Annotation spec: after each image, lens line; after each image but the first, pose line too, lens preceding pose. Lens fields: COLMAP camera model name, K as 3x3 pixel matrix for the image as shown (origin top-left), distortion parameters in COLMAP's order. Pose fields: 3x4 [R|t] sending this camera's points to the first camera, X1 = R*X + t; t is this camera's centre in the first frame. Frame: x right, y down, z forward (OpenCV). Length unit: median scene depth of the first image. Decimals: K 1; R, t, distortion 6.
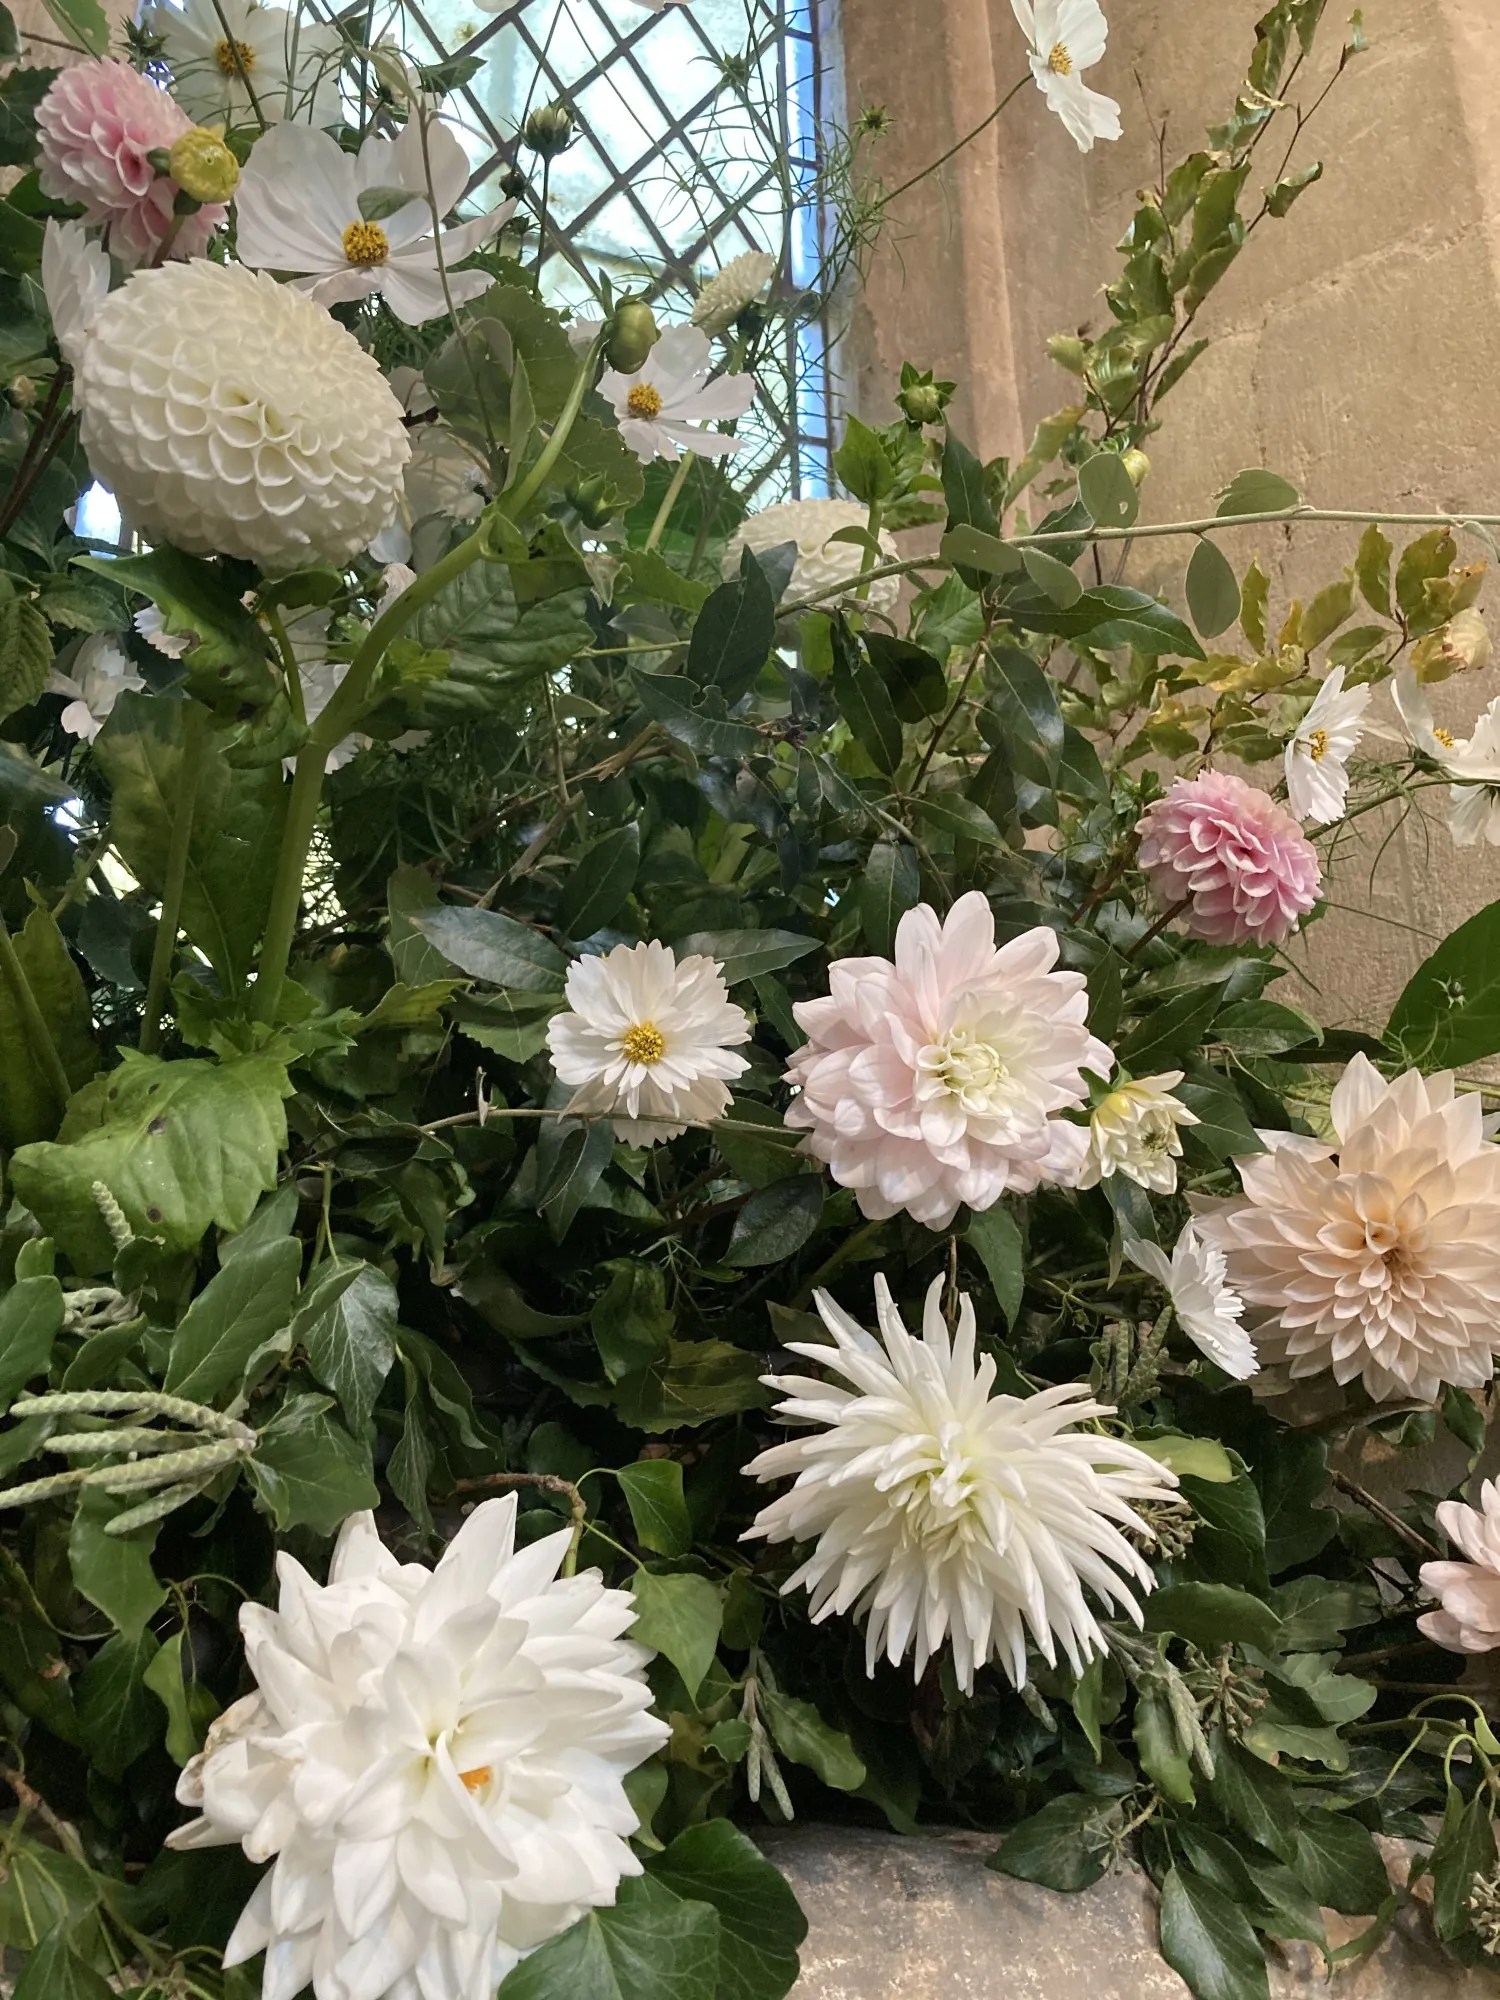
lens RADIAL K [[1673.5, 0, 720.0], [0, 1673.5, 969.9], [0, 0, 1]] dist [0.031769, -0.011835]
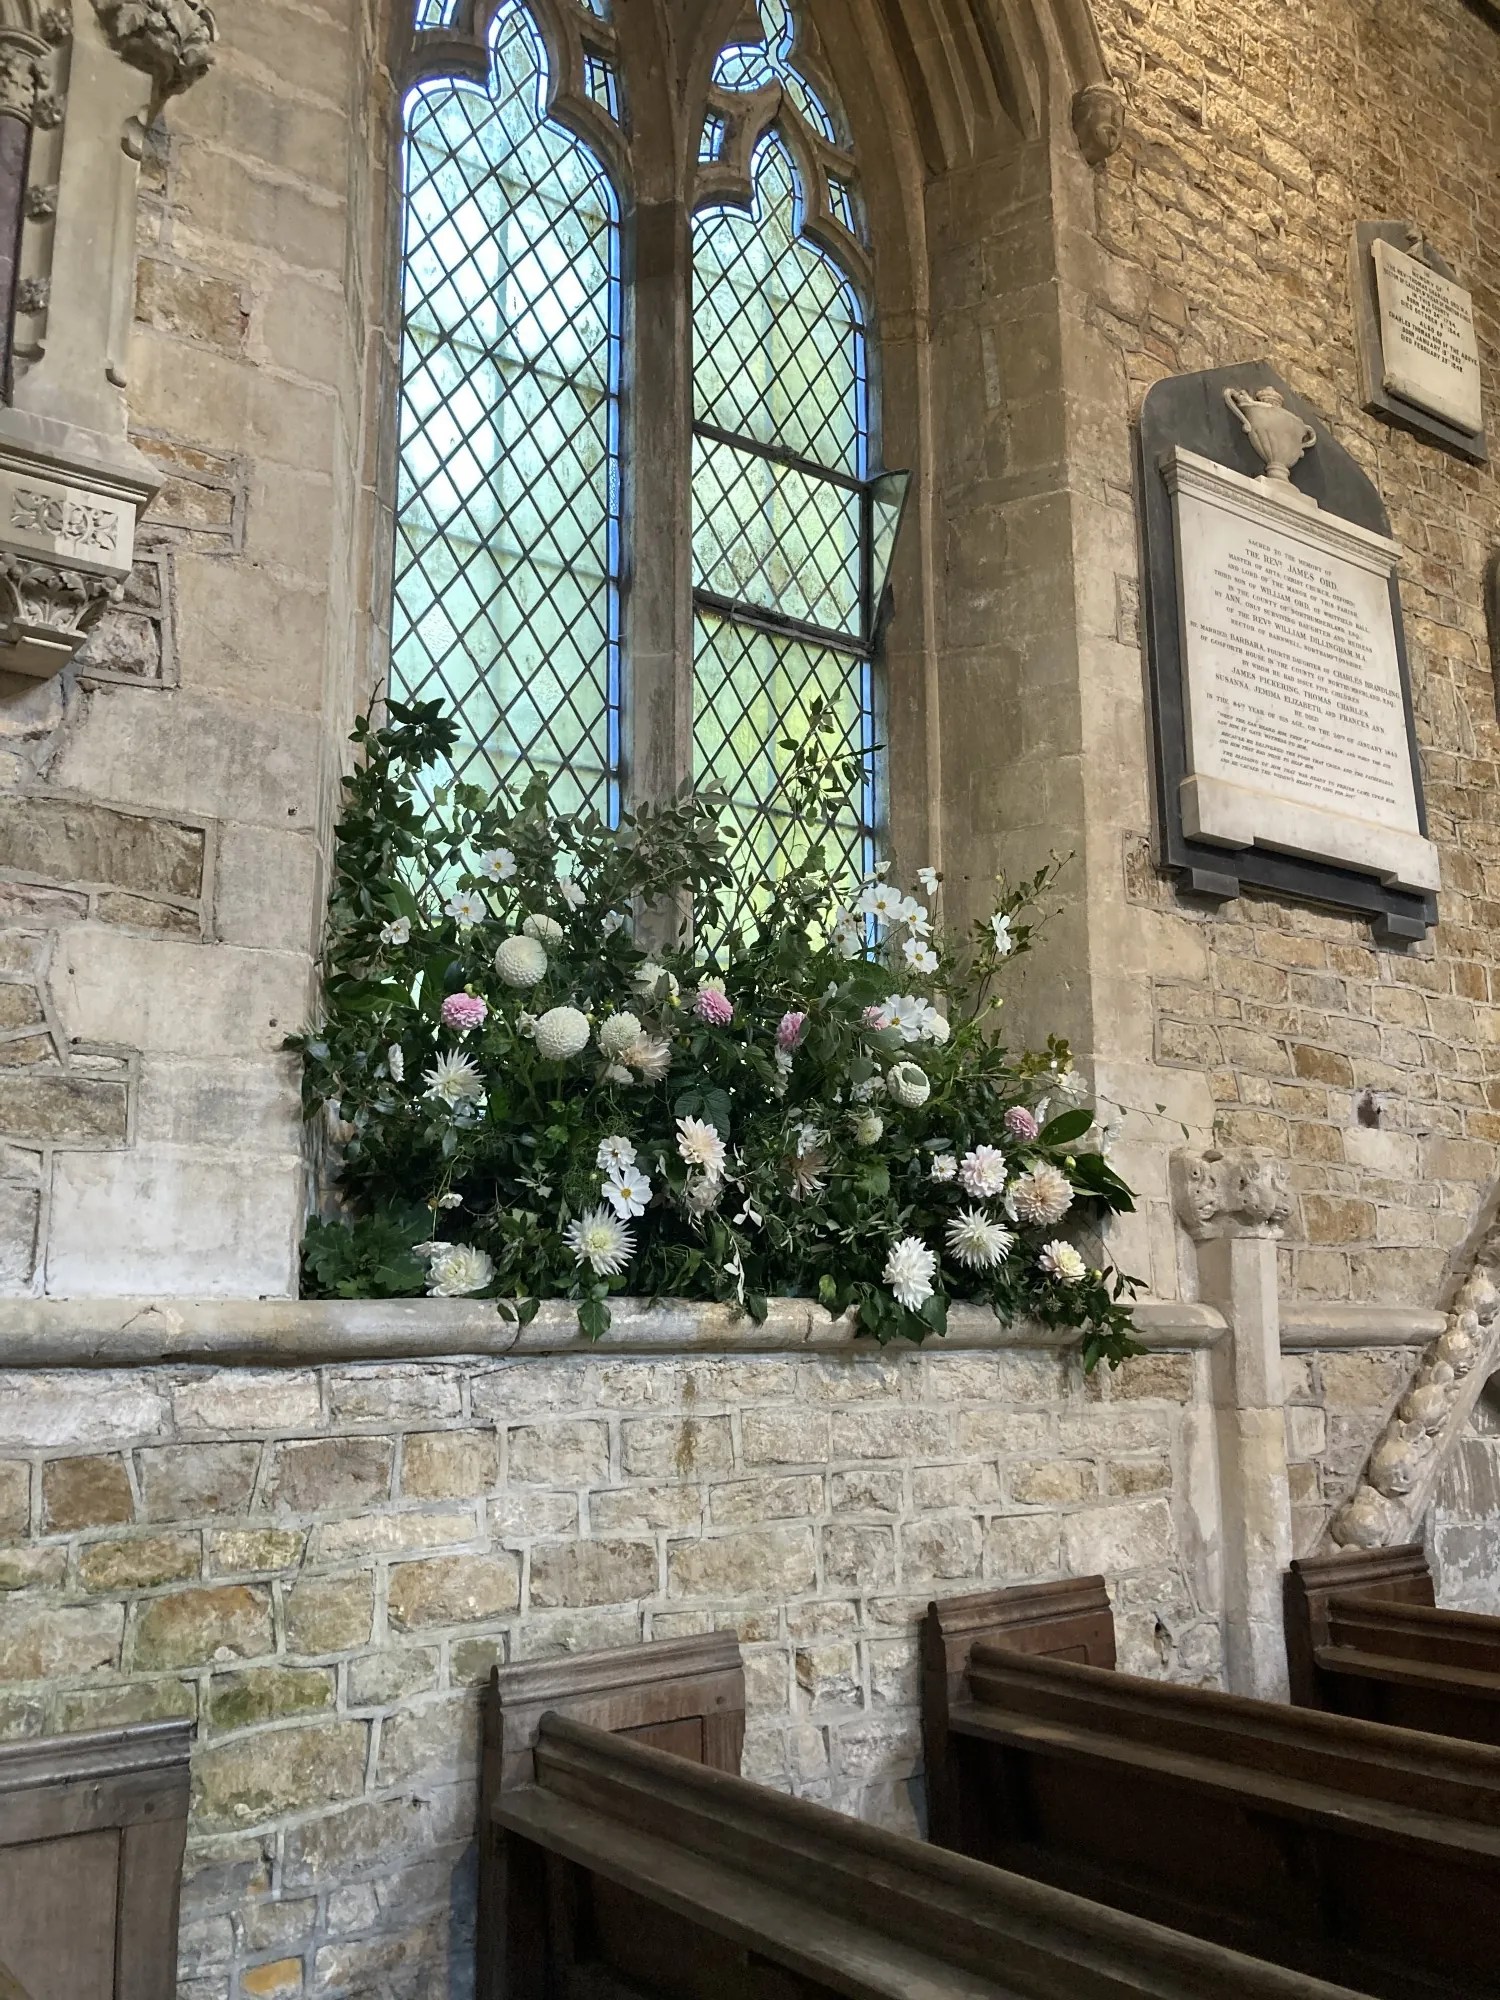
lens RADIAL K [[1673.5, 0, 720.0], [0, 1673.5, 969.9], [0, 0, 1]] dist [0.031769, -0.011835]
pose [[0.971733, 0.069587, 0.225595, -2.348508], [-0.097106, 0.988808, 0.113268, -1.341602], [-0.215188, -0.131973, 0.967614, -4.863563]]
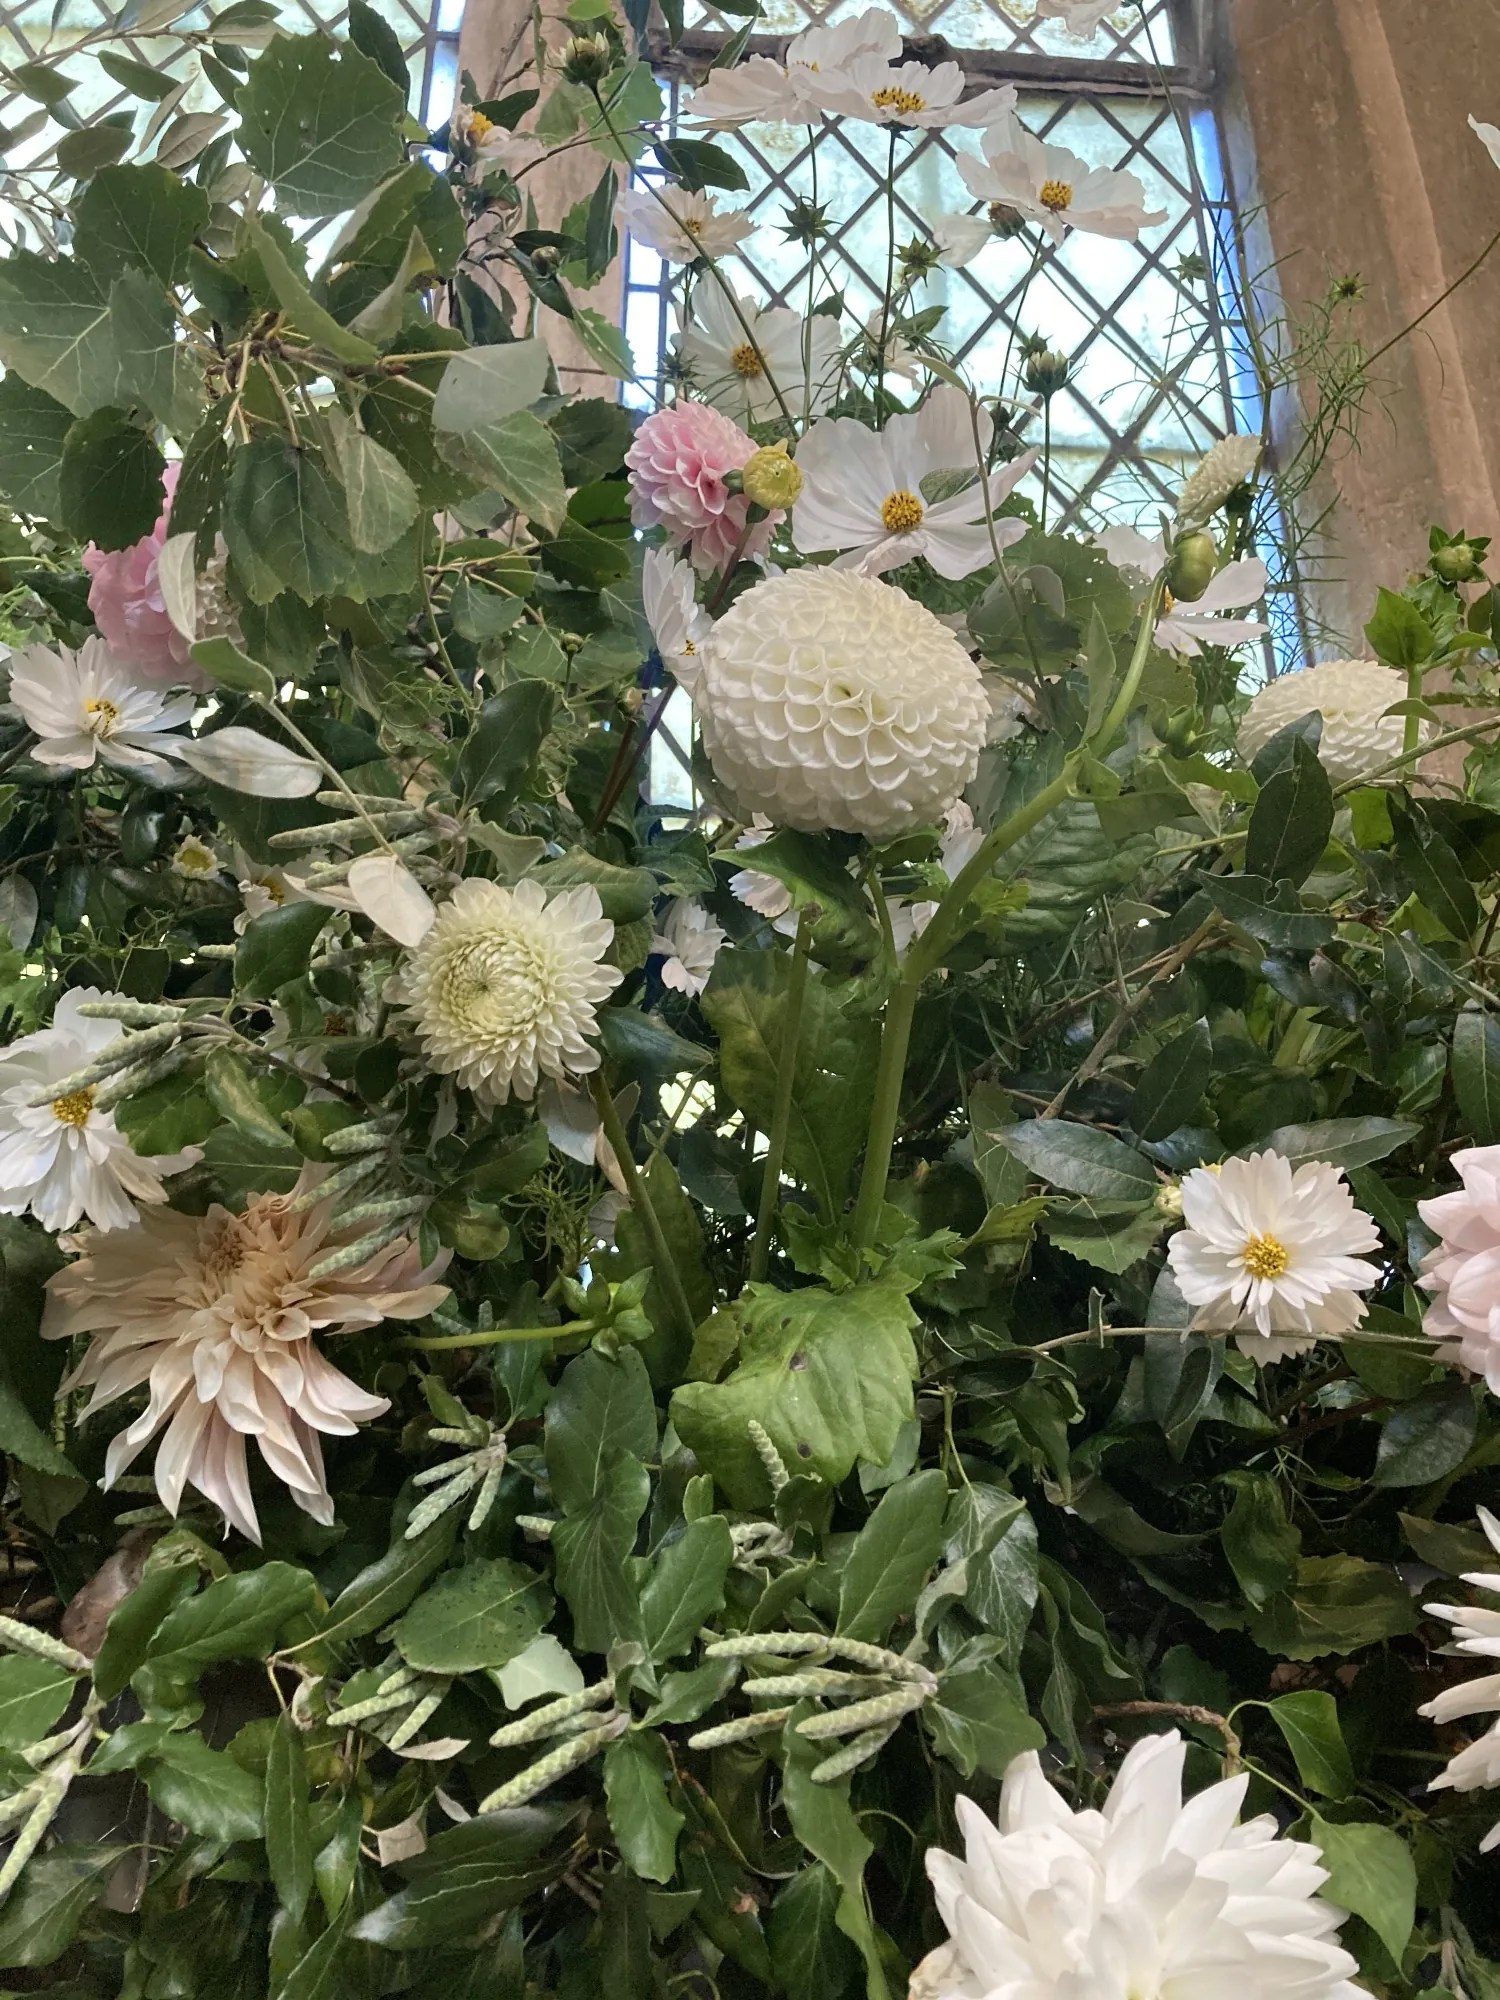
lens RADIAL K [[1660.6, 0, 756.7], [0, 1660.6, 964.0], [0, 0, 1]] dist [0.035966, -0.025495]
pose [[0.964761, -0.096737, -0.244699, -0.077755], [0.072780, 0.991791, -0.105139, -0.045268], [0.252861, 0.083625, 0.963882, -0.030408]]
